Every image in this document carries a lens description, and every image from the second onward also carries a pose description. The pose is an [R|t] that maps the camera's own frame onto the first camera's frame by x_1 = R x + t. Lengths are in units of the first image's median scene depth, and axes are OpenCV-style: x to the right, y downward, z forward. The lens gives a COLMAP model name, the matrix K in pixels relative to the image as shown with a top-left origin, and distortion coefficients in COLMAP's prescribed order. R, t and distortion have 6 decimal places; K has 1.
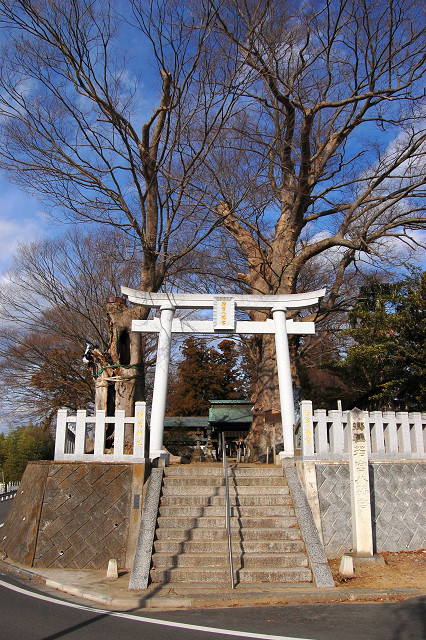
lens RADIAL K [[497.4, 0, 213.0], [0, 497.4, 320.0], [0, 0, 1]] dist [-0.108348, 0.066538]
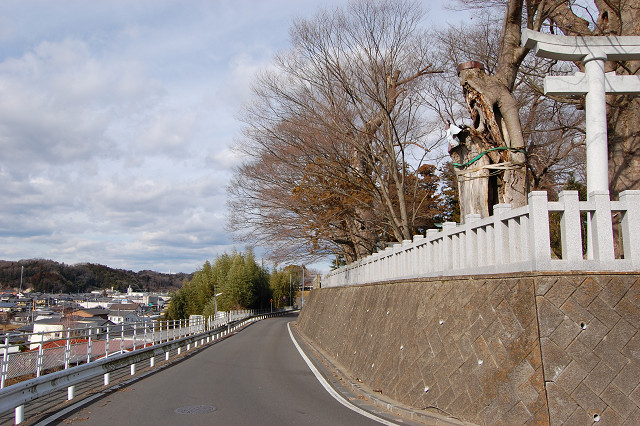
lens RADIAL K [[497.4, 0, 320.0], [0, 497.4, 213.0], [0, 0, 1]] dist [-0.108348, 0.066538]
pose [[0.992890, -0.011138, -0.118509, -0.394588], [0.025240, 0.992673, 0.118166, 0.100570], [0.116325, -0.120317, 0.985897, 0.272167]]
